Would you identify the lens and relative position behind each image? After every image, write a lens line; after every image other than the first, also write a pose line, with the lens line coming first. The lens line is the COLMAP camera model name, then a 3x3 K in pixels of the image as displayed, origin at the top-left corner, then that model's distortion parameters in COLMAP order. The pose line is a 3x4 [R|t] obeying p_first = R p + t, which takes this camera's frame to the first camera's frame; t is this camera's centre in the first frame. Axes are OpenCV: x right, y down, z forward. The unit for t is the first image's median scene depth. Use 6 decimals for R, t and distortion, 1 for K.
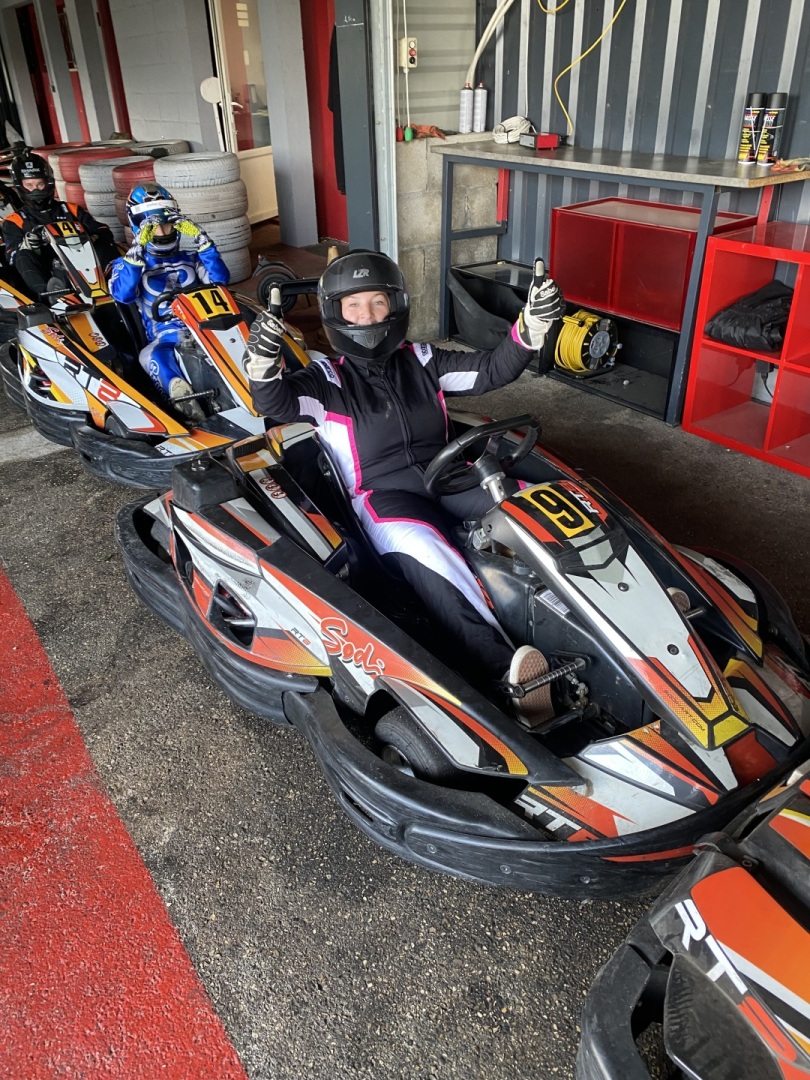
lens RADIAL K [[826.0, 0, 421.6], [0, 826.0, 556.1], [0, 0, 1]] dist [0.026989, -0.029352]
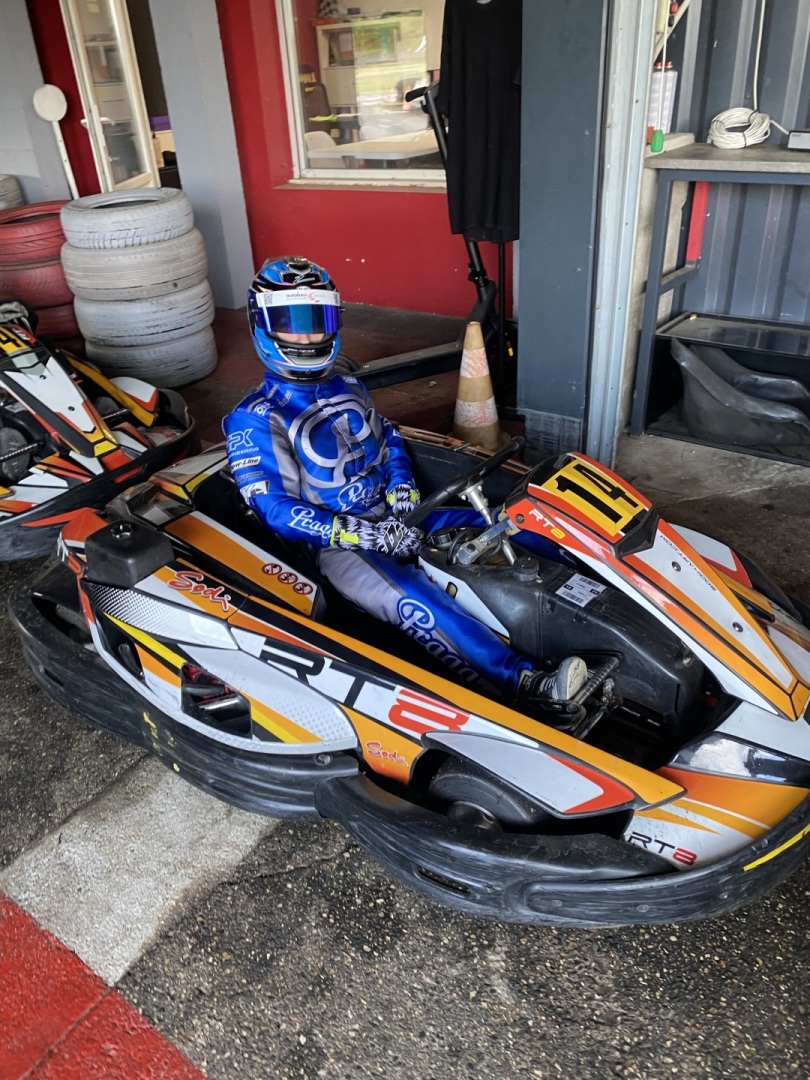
lens RADIAL K [[826.0, 0, 403.6], [0, 826.0, 546.0], [0, 0, 1]] dist [0.026989, -0.029352]
pose [[0.944077, -0.177512, 0.277862, -0.360074], [0.184523, 0.982828, 0.000937, -0.215366], [-0.273257, 0.050388, 0.960621, 0.414651]]
